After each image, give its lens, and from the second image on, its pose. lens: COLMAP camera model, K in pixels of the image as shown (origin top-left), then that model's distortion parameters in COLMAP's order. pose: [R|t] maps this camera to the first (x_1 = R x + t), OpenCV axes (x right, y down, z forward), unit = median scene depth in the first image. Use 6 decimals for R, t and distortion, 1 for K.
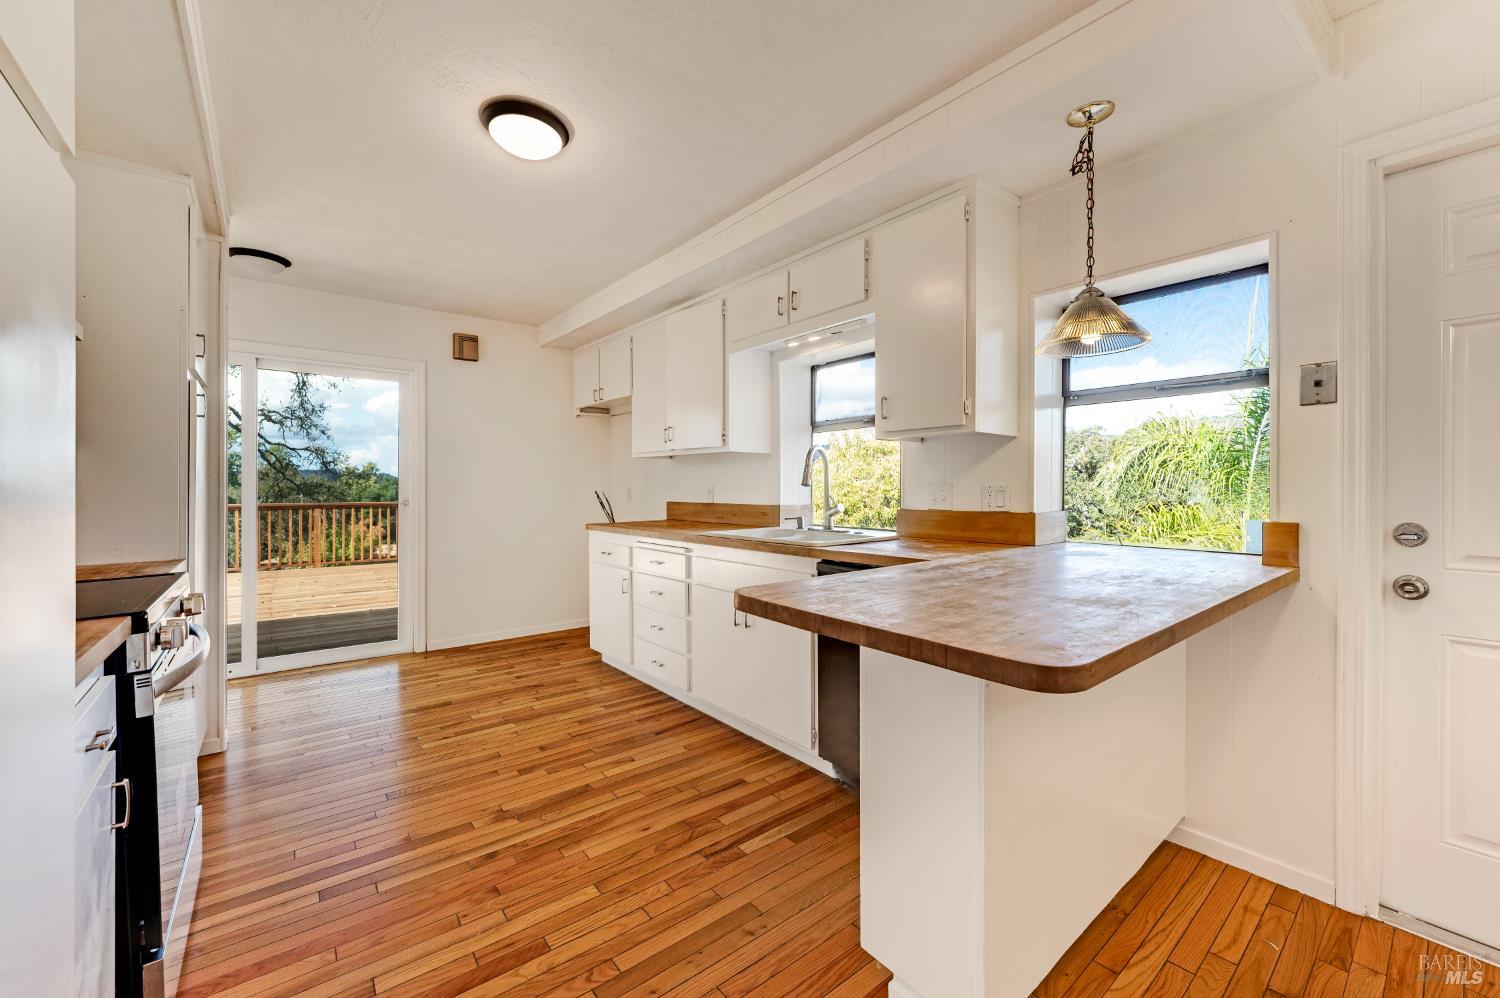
lens RADIAL K [[602.0, 0, 749.7], [0, 602.0, 492.9], [0, 0, 1]] dist [-0.000167, 0.000062]
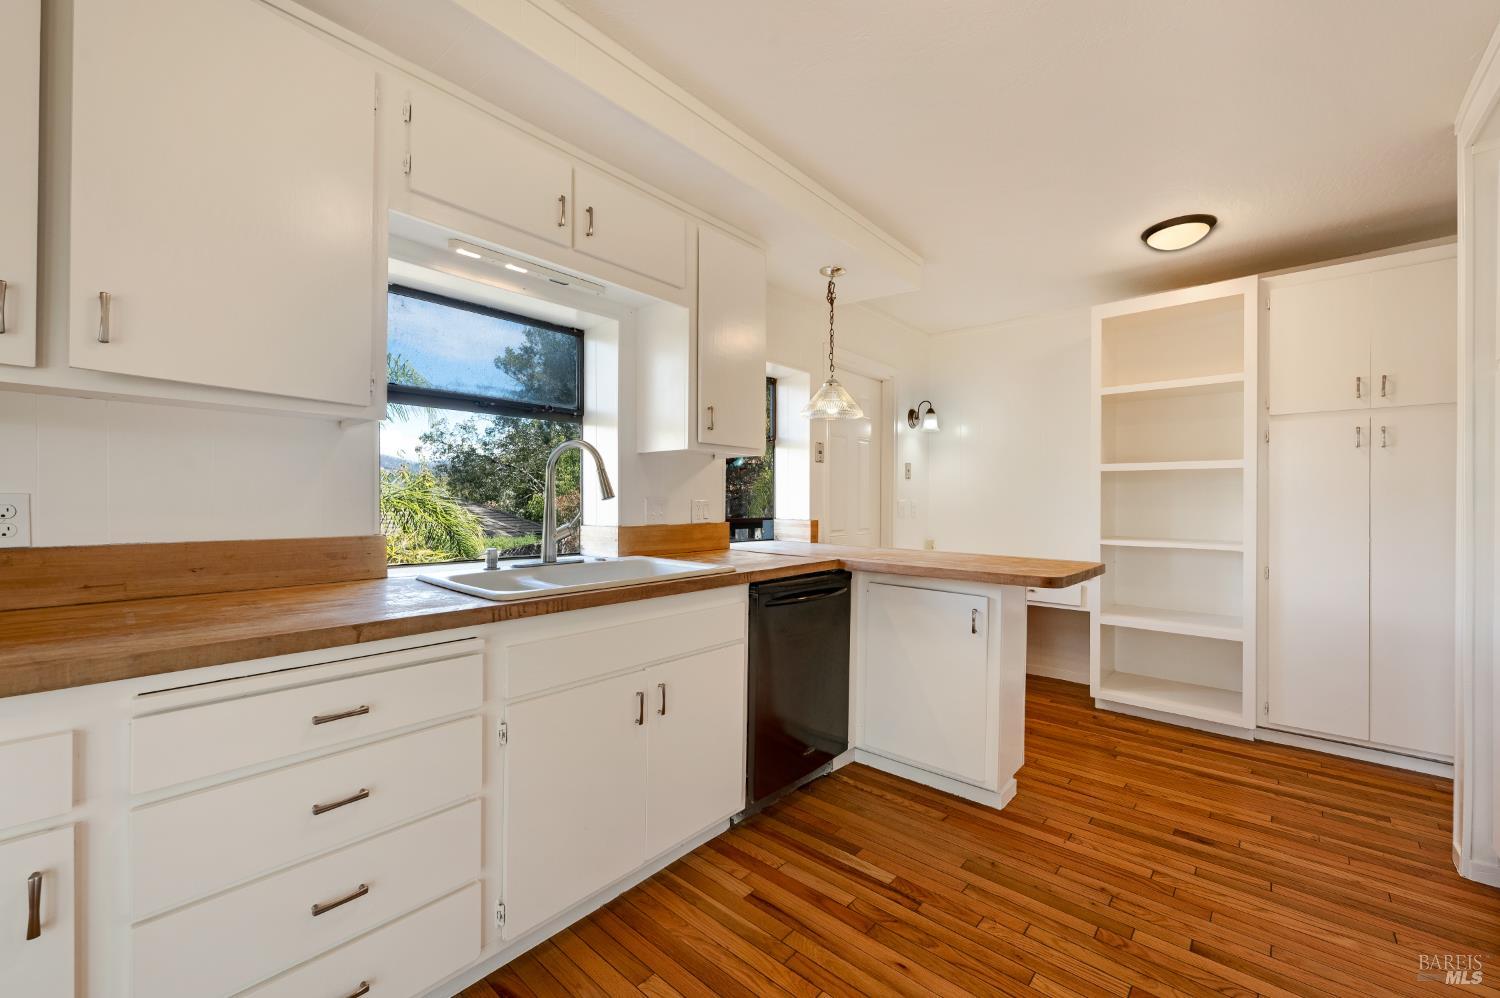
lens RADIAL K [[608.8, 0, 750.0], [0, 608.8, 499.0], [0, 0, 1]] dist [0.001485, 0.000117]
pose [[-0.185277, 0.003008, 0.982682, -0.901193], [0.003476, 0.999991, -0.002406, -0.012934], [-0.982680, 0.002970, -0.185286, 1.362300]]
